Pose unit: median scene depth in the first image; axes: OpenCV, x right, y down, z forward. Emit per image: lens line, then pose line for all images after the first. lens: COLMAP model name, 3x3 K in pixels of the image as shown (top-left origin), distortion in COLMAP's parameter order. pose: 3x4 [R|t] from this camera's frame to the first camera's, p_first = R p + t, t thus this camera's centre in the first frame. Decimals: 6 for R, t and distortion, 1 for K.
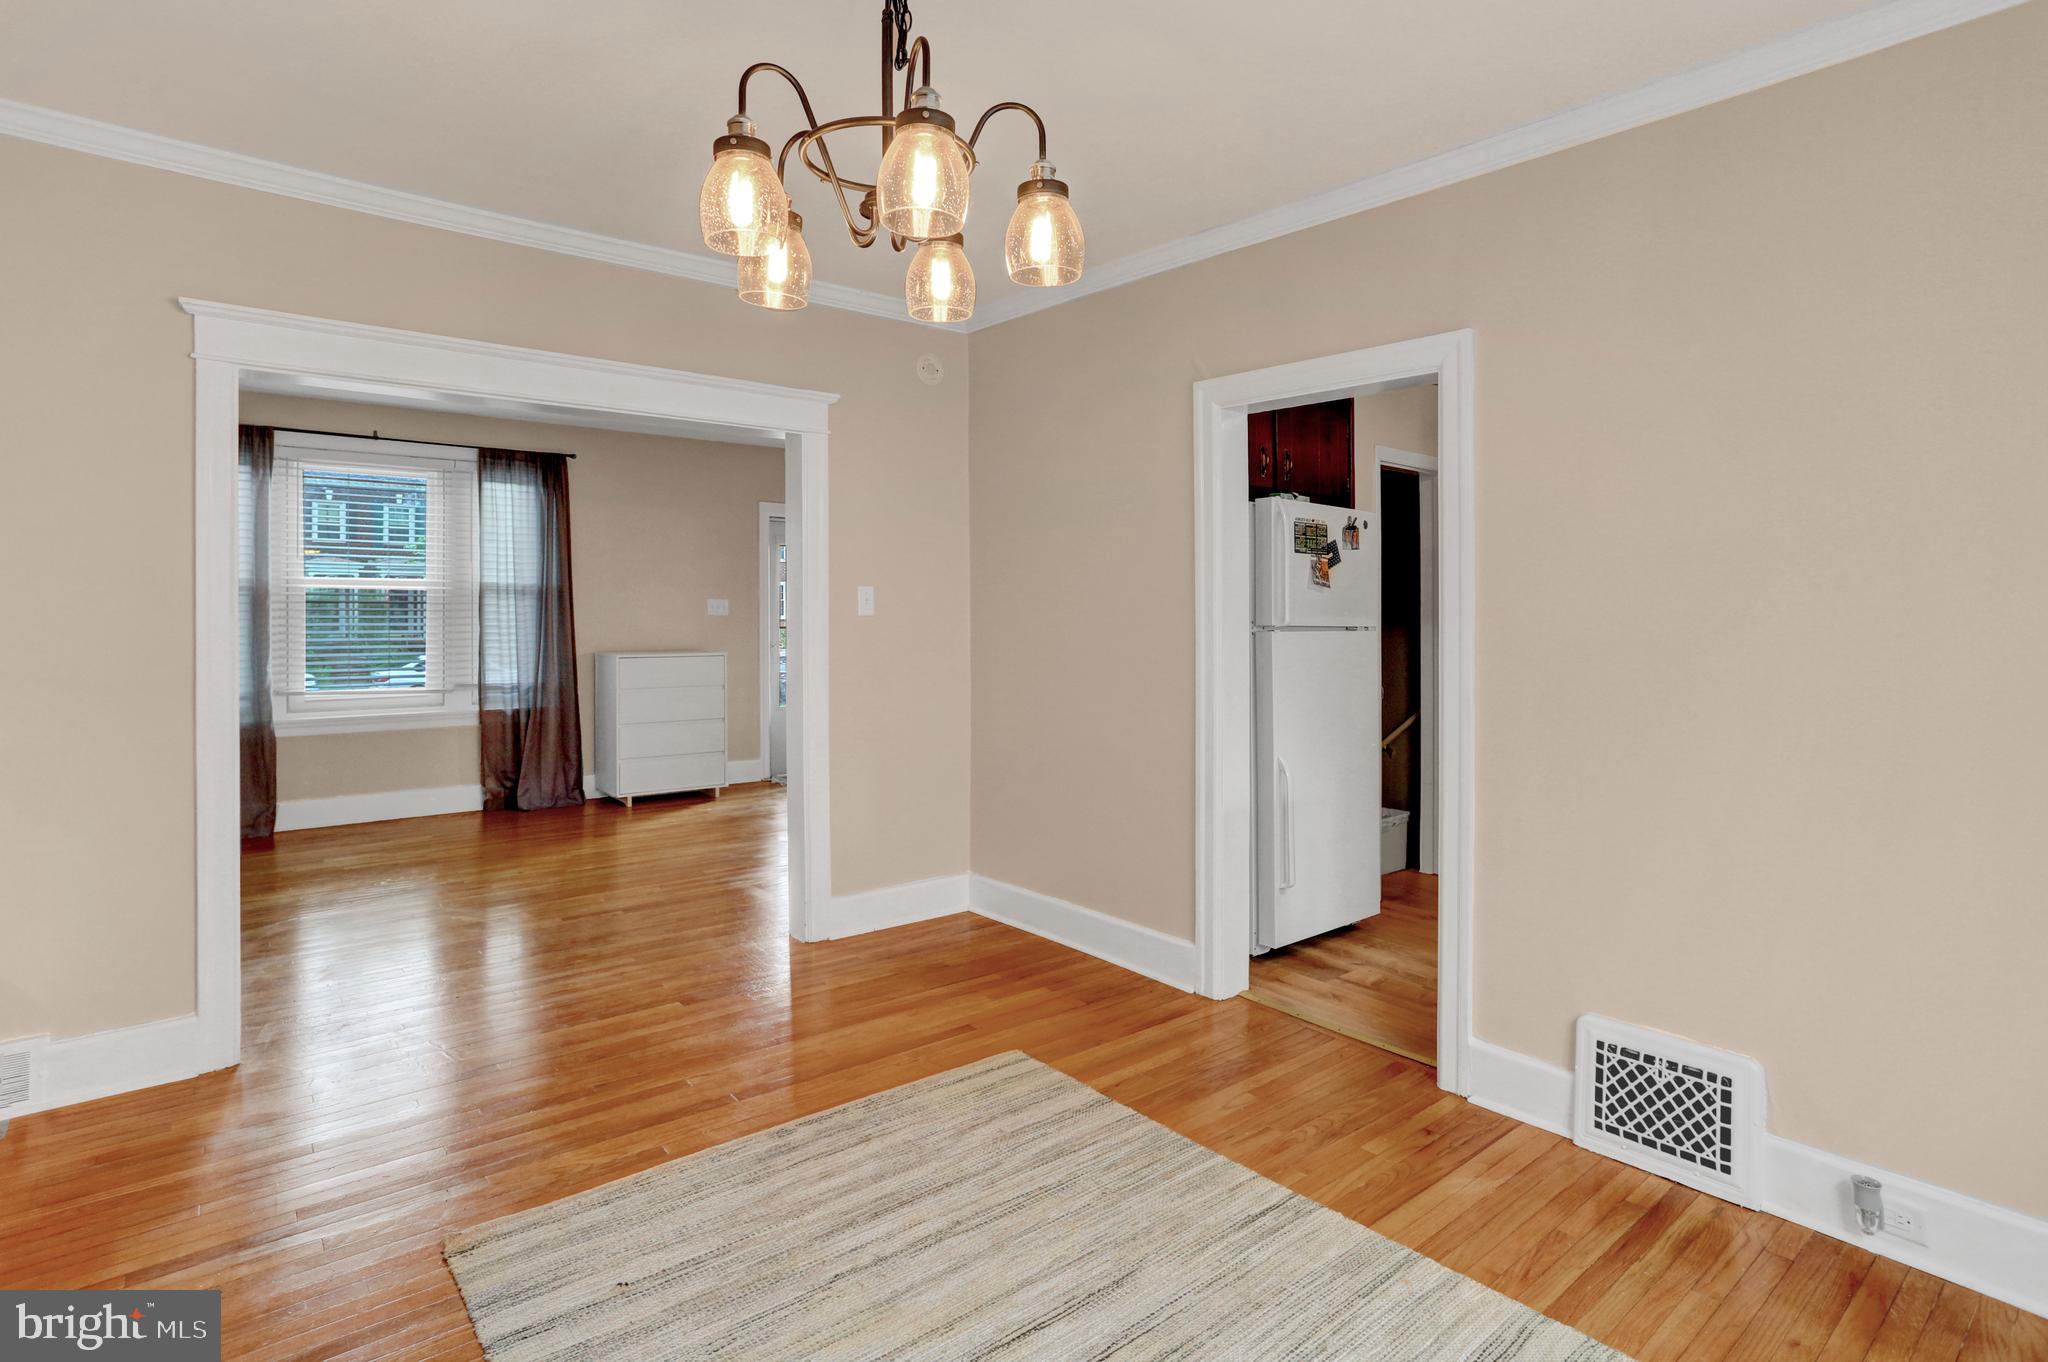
lens RADIAL K [[1027.8, 0, 1065.6], [0, 1027.8, 639.5], [0, 0, 1]] dist [-0.064709, 0.057210]
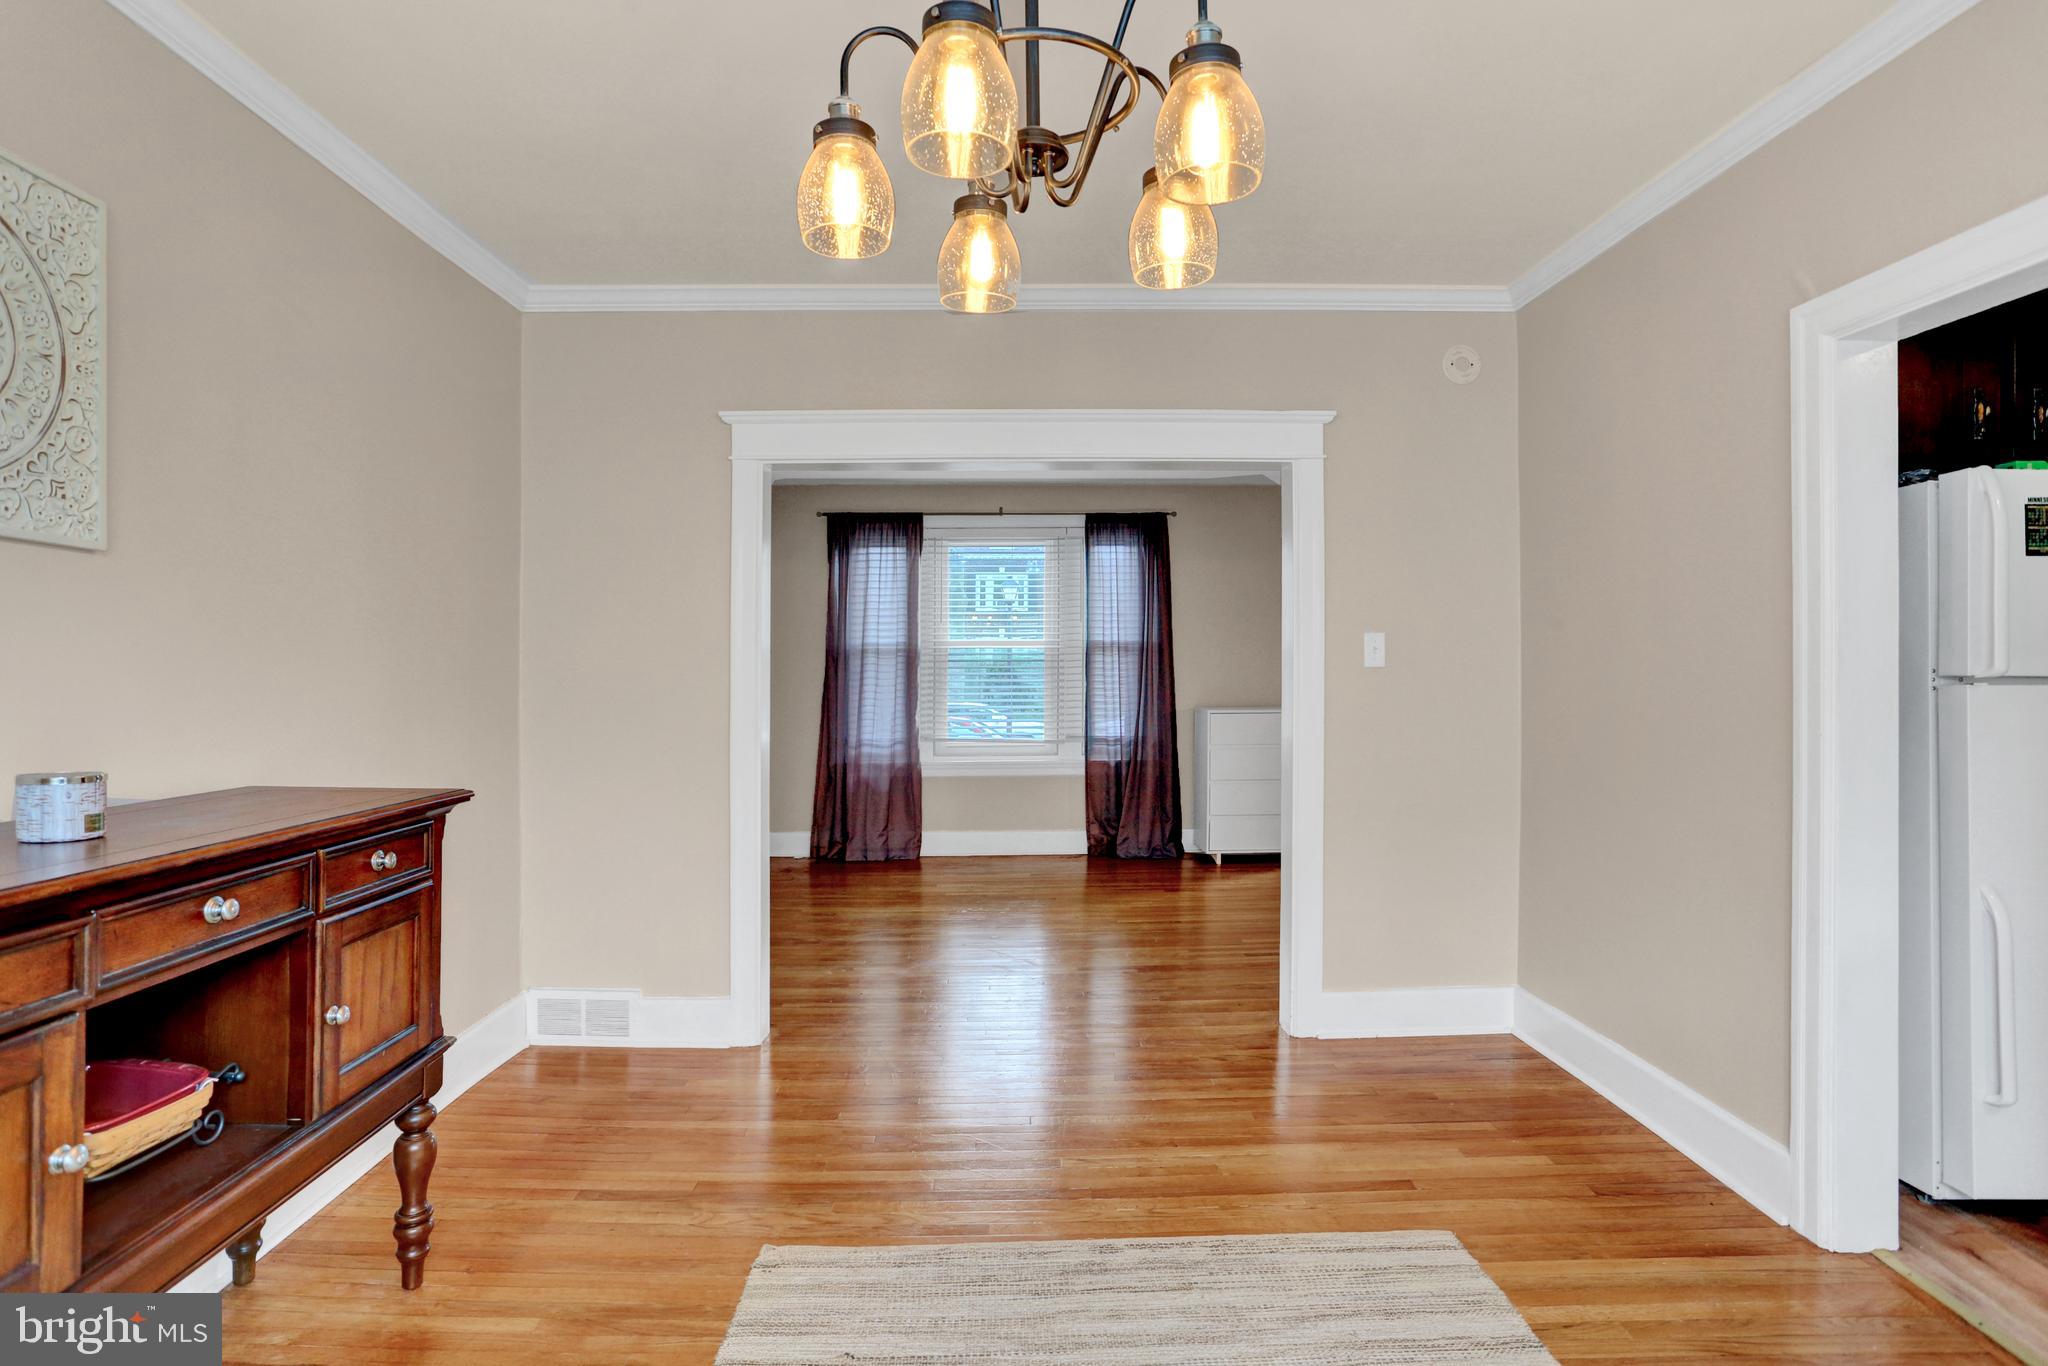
lens RADIAL K [[1079.4, 0, 1025.6], [0, 1079.4, 702.9], [0, 0, 1]] dist [-0.061691, 0.050223]
pose [[0.789767, 0.008918, -0.613342, 0.127489], [-0.005191, 0.999956, 0.007855, 0.001206], [0.613385, -0.003020, 0.789778, 0.121613]]
